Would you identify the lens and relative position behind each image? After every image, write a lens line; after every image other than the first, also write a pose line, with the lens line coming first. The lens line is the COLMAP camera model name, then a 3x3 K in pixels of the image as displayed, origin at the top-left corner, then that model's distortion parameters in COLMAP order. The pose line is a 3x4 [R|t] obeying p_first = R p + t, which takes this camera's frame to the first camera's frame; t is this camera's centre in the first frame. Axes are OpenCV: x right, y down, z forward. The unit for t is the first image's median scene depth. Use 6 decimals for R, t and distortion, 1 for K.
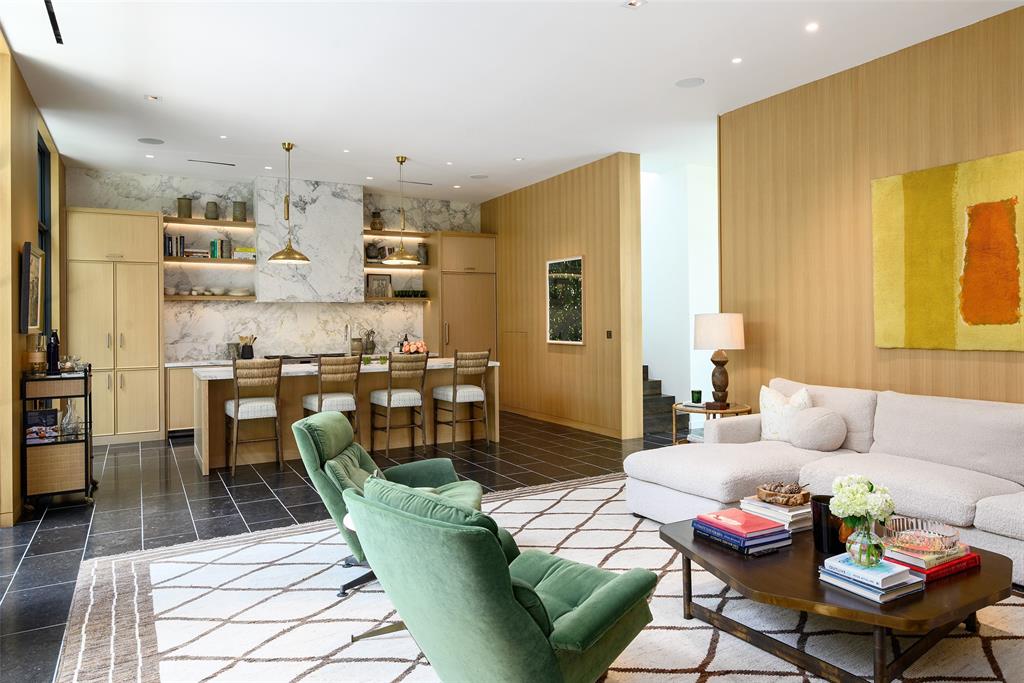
lens RADIAL K [[682.3, 0, 551.6], [0, 682.3, 327.2], [0, 0, 1]] dist [0.000804, -0.005701]
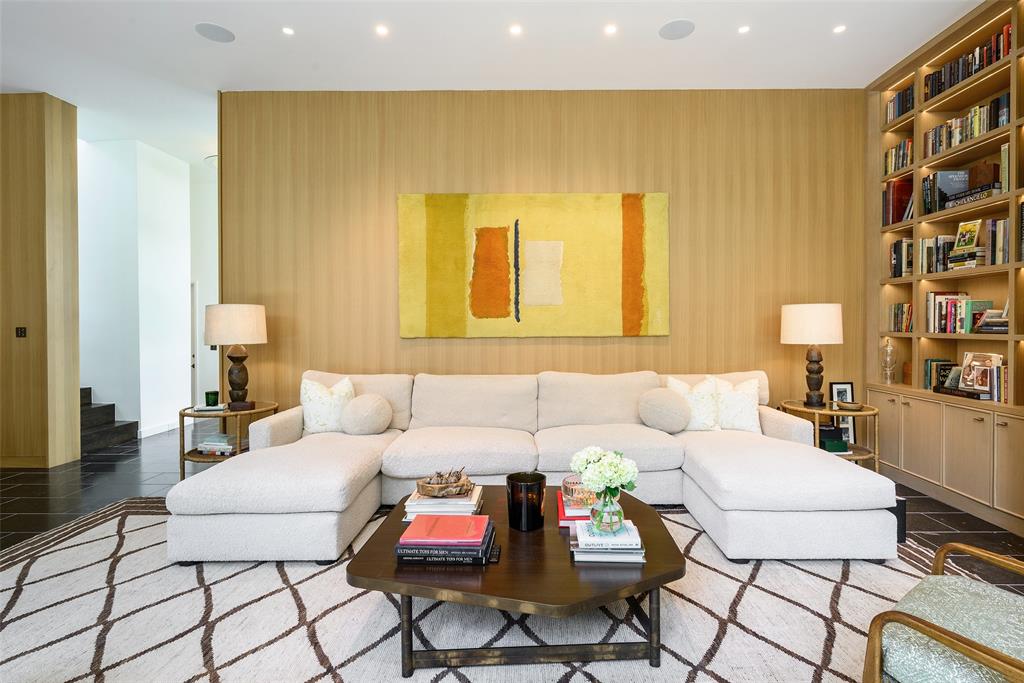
lens RADIAL K [[494.9, 0, 535.2], [0, 494.9, 331.8], [0, 0, 1]] dist [0.001271, -0.001487]
pose [[0.523451, -0.002913, 0.852051, -0.086164], [0.005054, 0.999987, 0.000313, 0.013807], [-0.852041, 0.004143, 0.523459, 0.239762]]
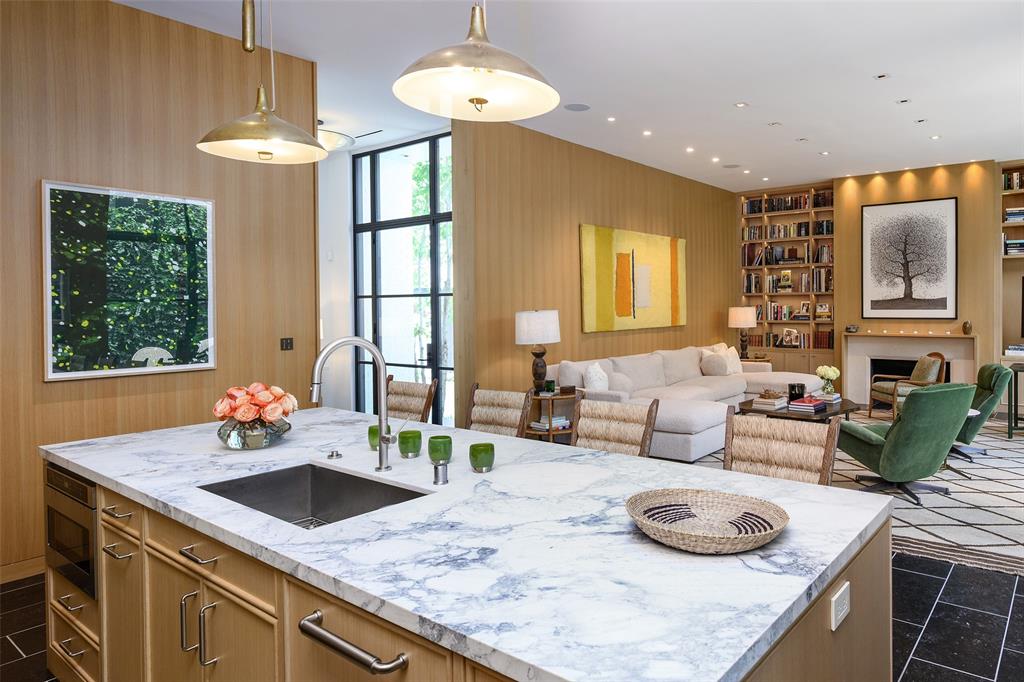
lens RADIAL K [[640.0, 0, 629.8], [0, 640.0, 311.7], [0, 0, 1]] dist [0.014745, -0.011420]
pose [[-0.398409, 0.003593, 0.917201, -0.601379], [0.021237, 0.999760, 0.005308, -0.015580], [-0.916962, 0.021594, -0.398390, 0.994950]]
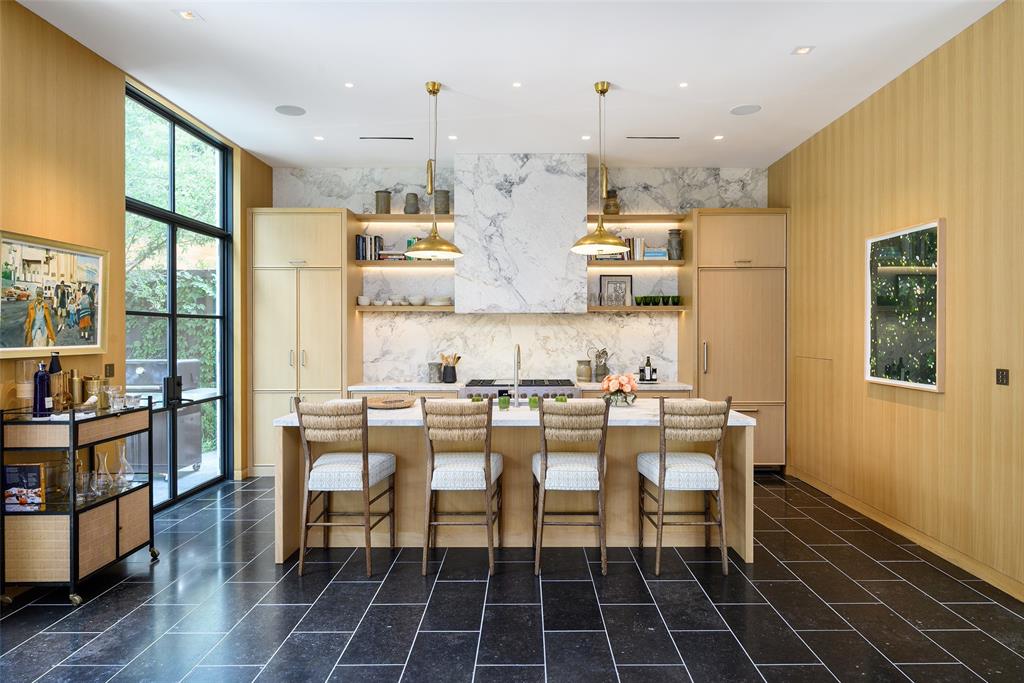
lens RADIAL K [[634.4, 0, 526.5], [0, 634.4, 338.1], [0, 0, 1]] dist [-0.003736, -0.002223]
pose [[0.854596, 0.014287, -0.519097, 0.030872], [-0.013452, 0.999895, 0.005375, -0.014783], [0.519120, 0.002390, 0.854698, 0.472587]]
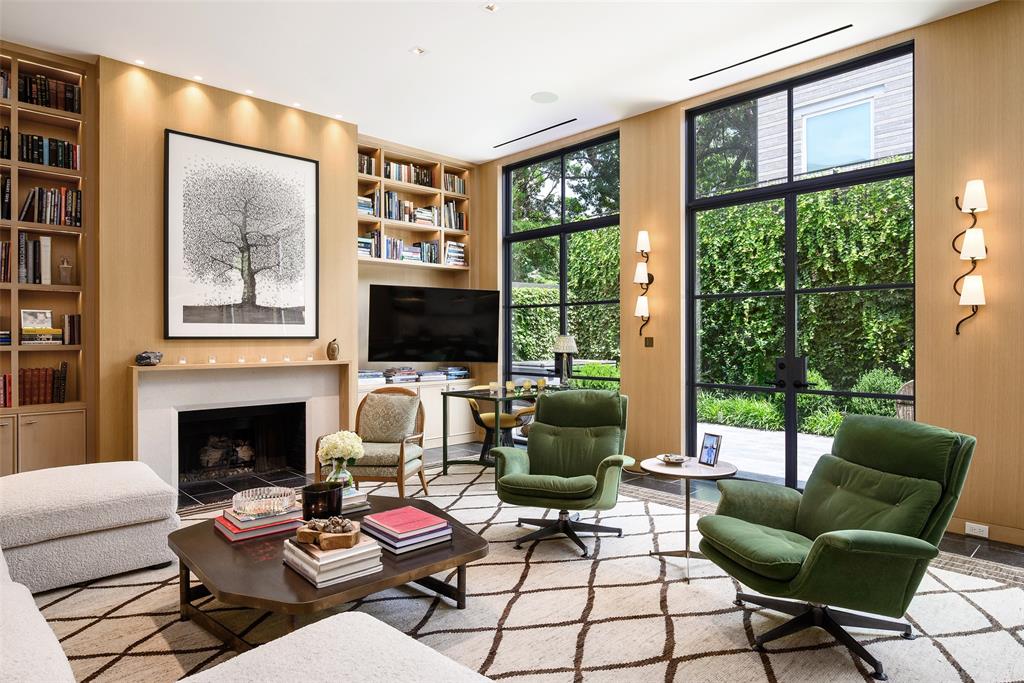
lens RADIAL K [[593.9, 0, 522.4], [0, 593.9, 337.2], [0, 0, 1]] dist [-0.001196, -0.002022]
pose [[-0.976553, 0.012750, -0.214898, 0.121310], [0.010034, 0.999855, 0.013724, 0.007284], [0.215042, 0.011246, -0.976540, 0.773606]]
